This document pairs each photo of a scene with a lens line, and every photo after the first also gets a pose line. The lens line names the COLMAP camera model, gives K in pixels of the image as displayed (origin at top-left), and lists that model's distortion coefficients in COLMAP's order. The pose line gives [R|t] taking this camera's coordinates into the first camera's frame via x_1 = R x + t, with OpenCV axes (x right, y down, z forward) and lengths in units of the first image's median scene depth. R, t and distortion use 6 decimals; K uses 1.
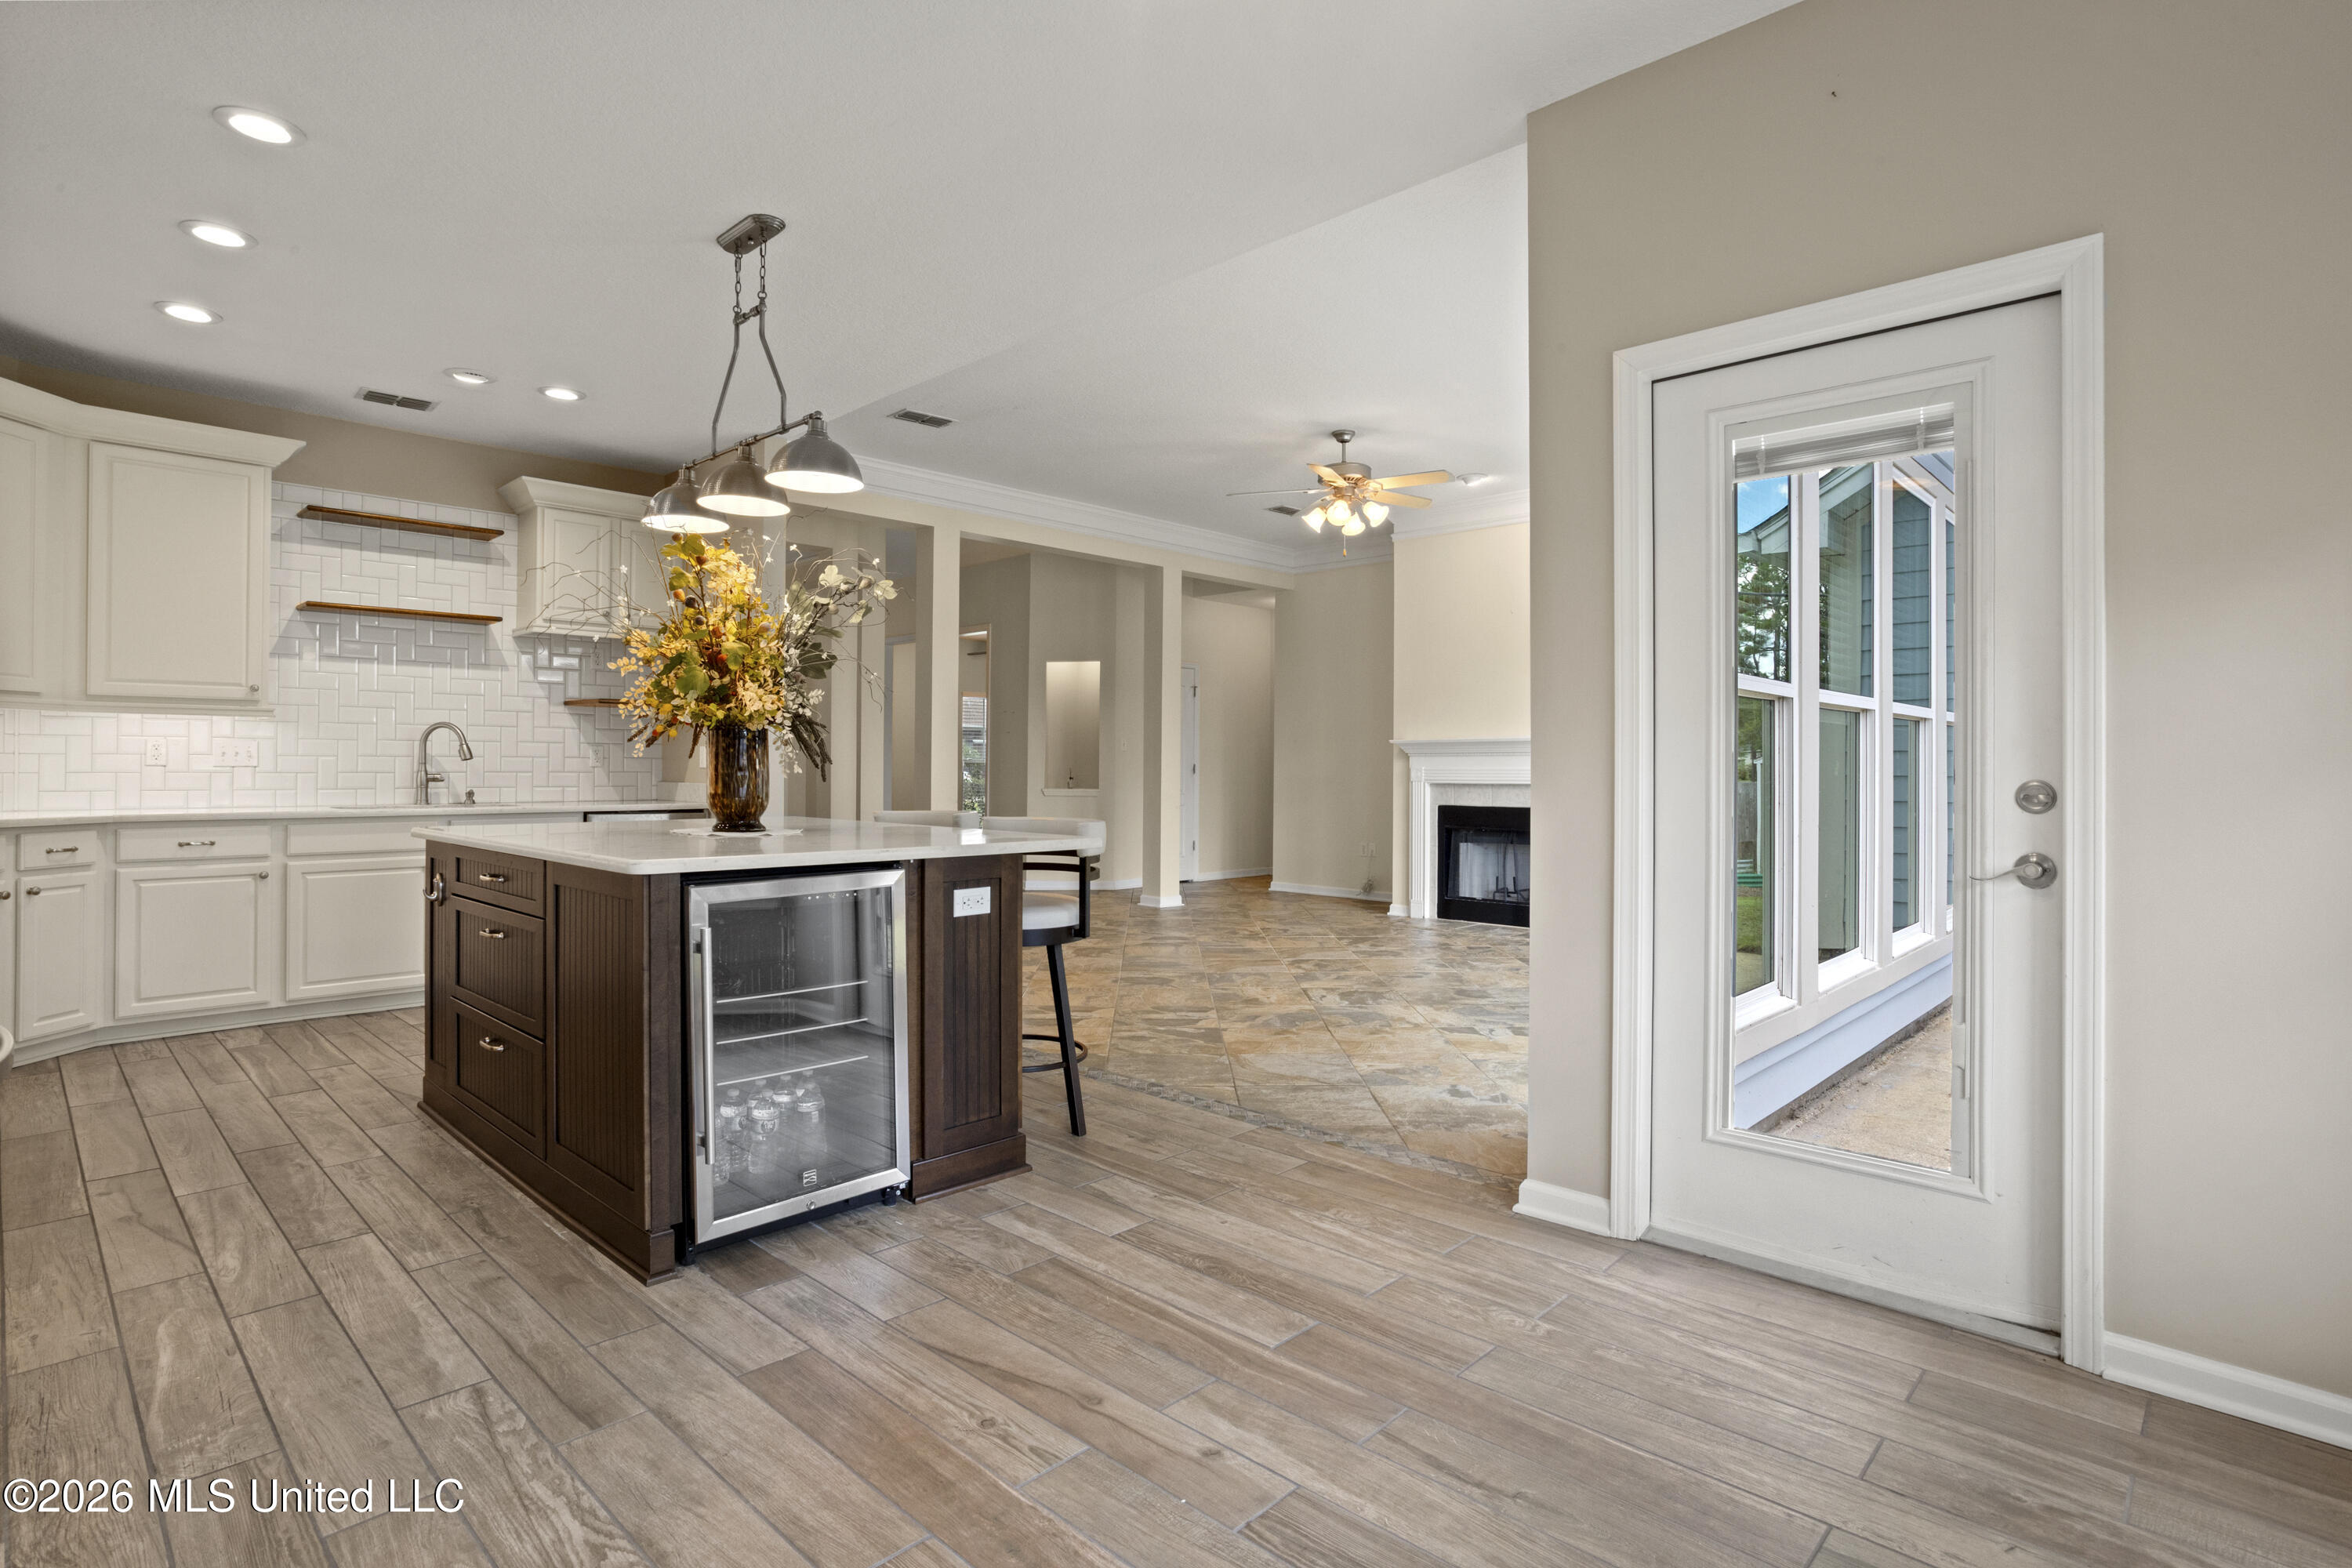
lens RADIAL K [[1172.2, 0, 1156.2], [0, 1172.2, 784.1], [0, 0, 1]] dist [-0.014402, 0.000477]
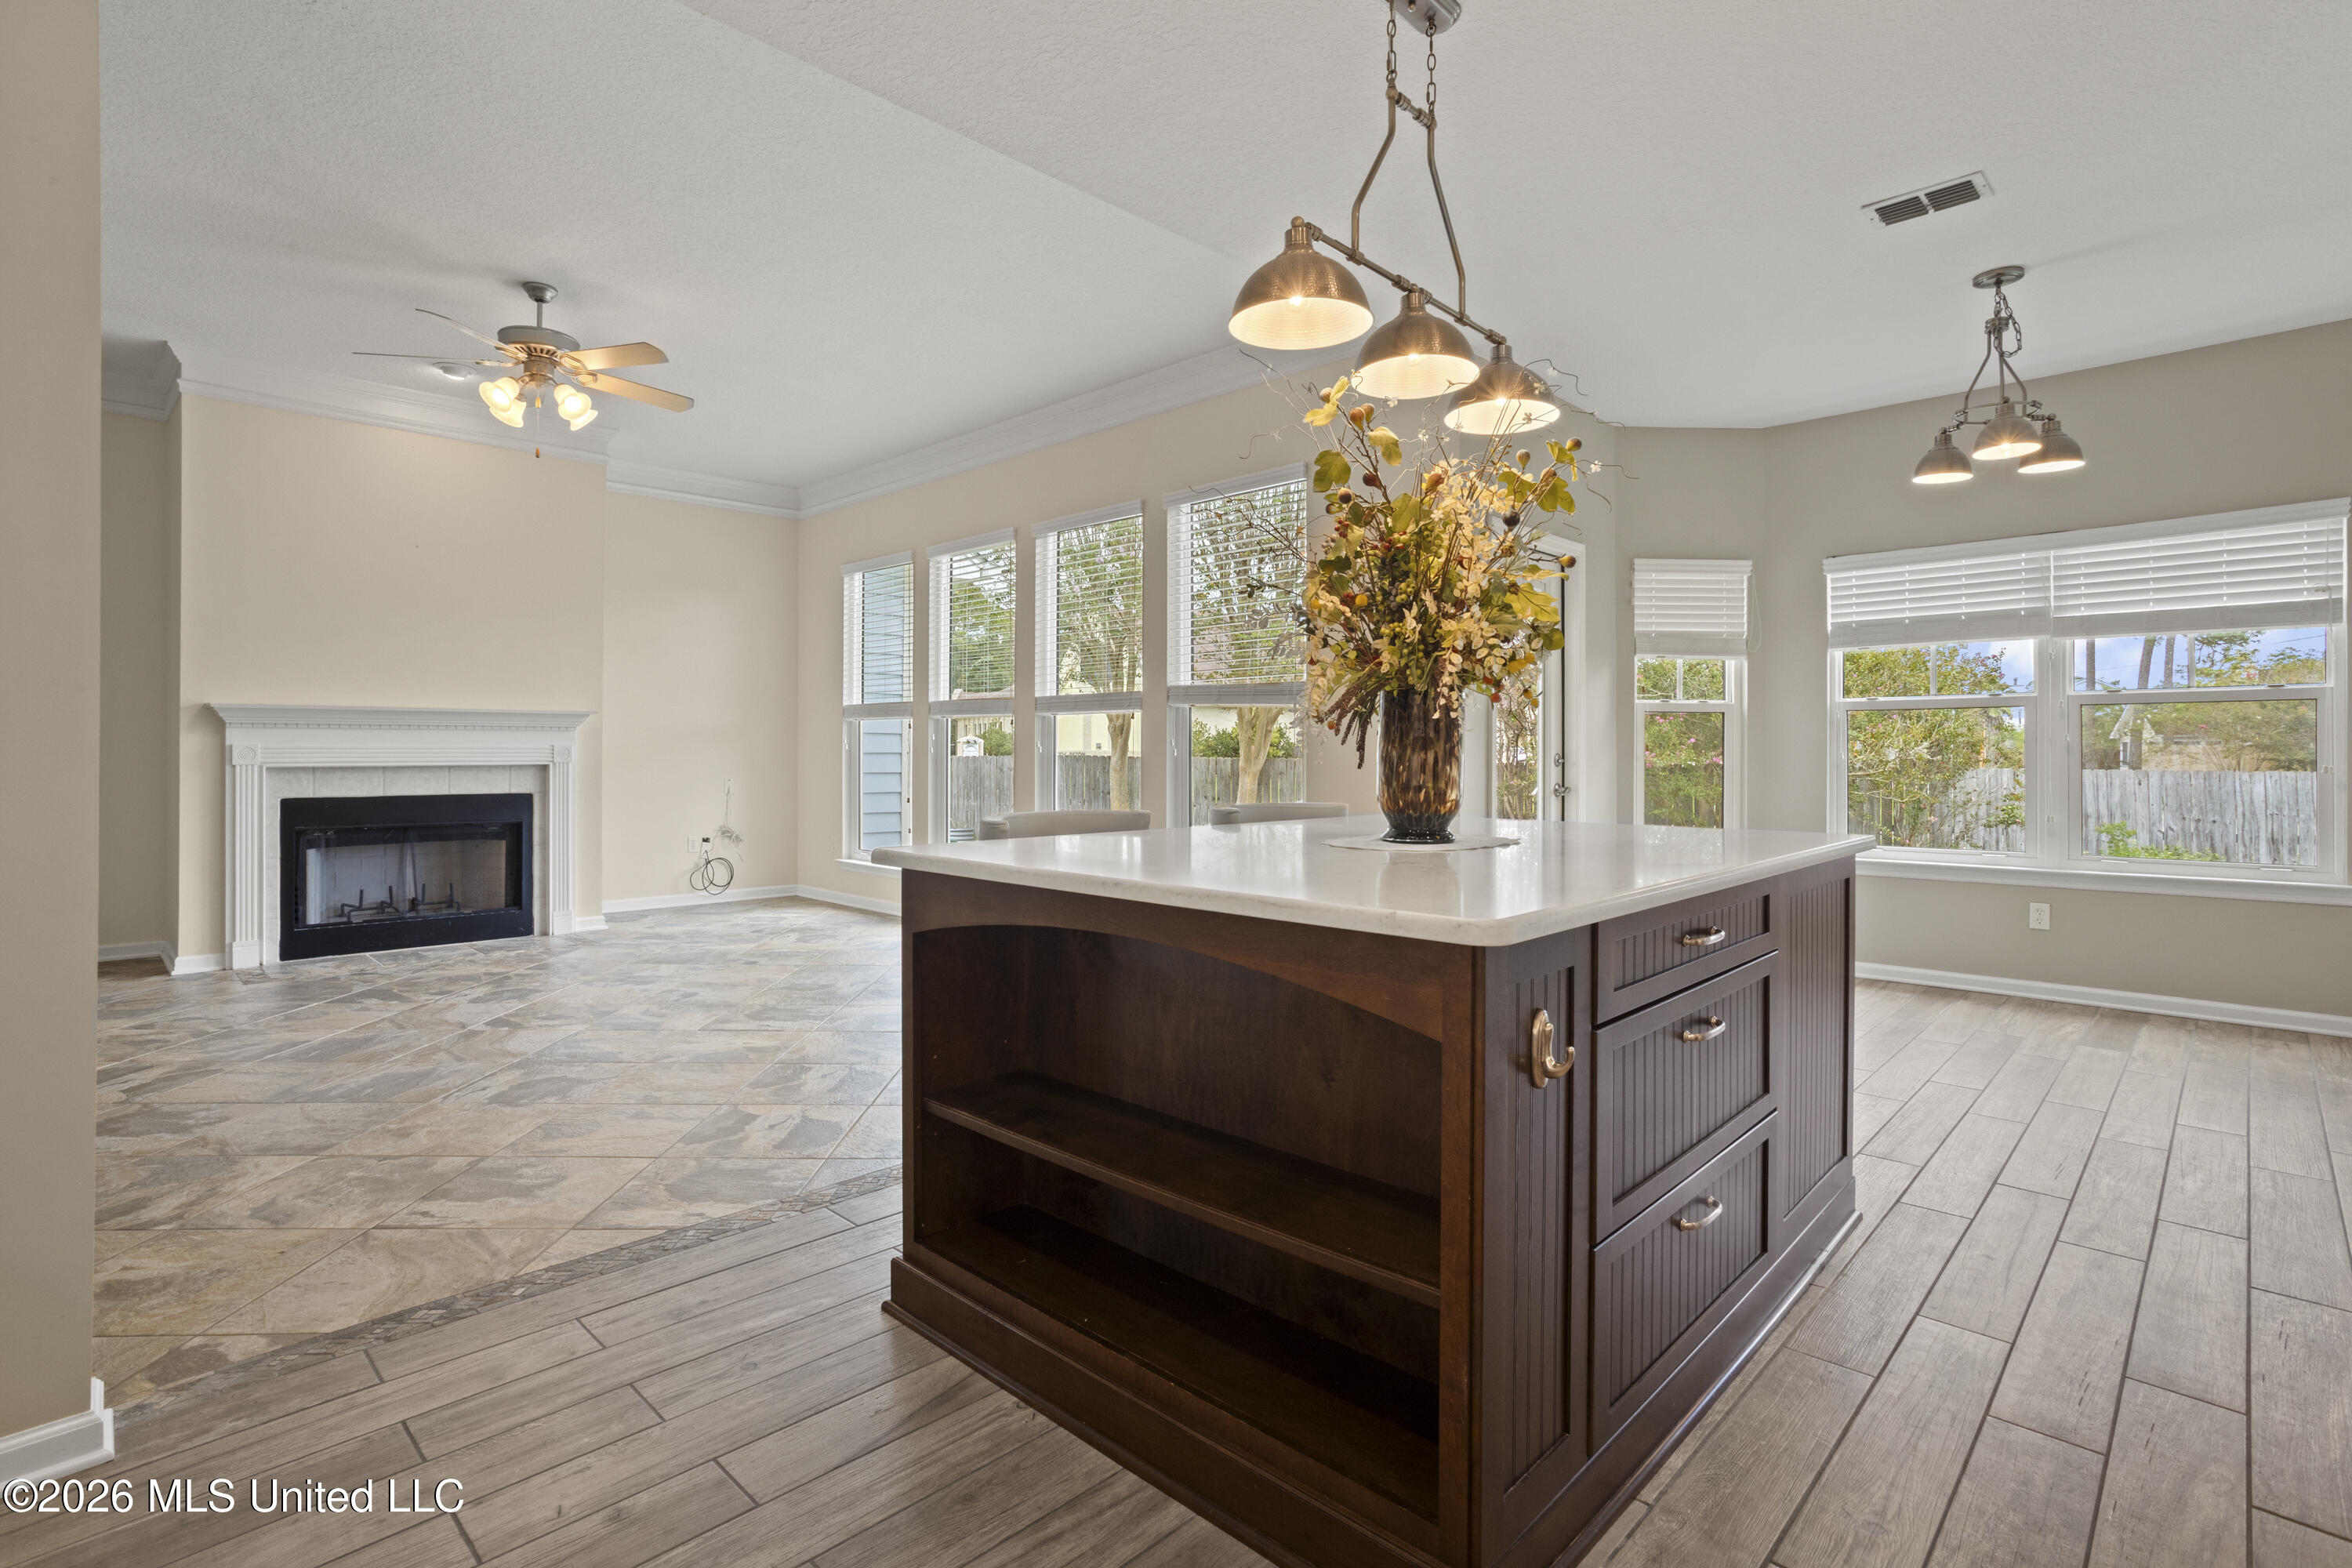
lens RADIAL K [[1138.0, 0, 1170.4], [0, 1138.0, 753.6], [0, 0, 1]] dist [-0.023172, 0.012709]
pose [[-0.014711, -0.004068, 0.999884, -0.426563], [0.008905, 0.999952, 0.004199, -0.006459], [-0.999852, 0.008966, -0.014674, 0.475425]]
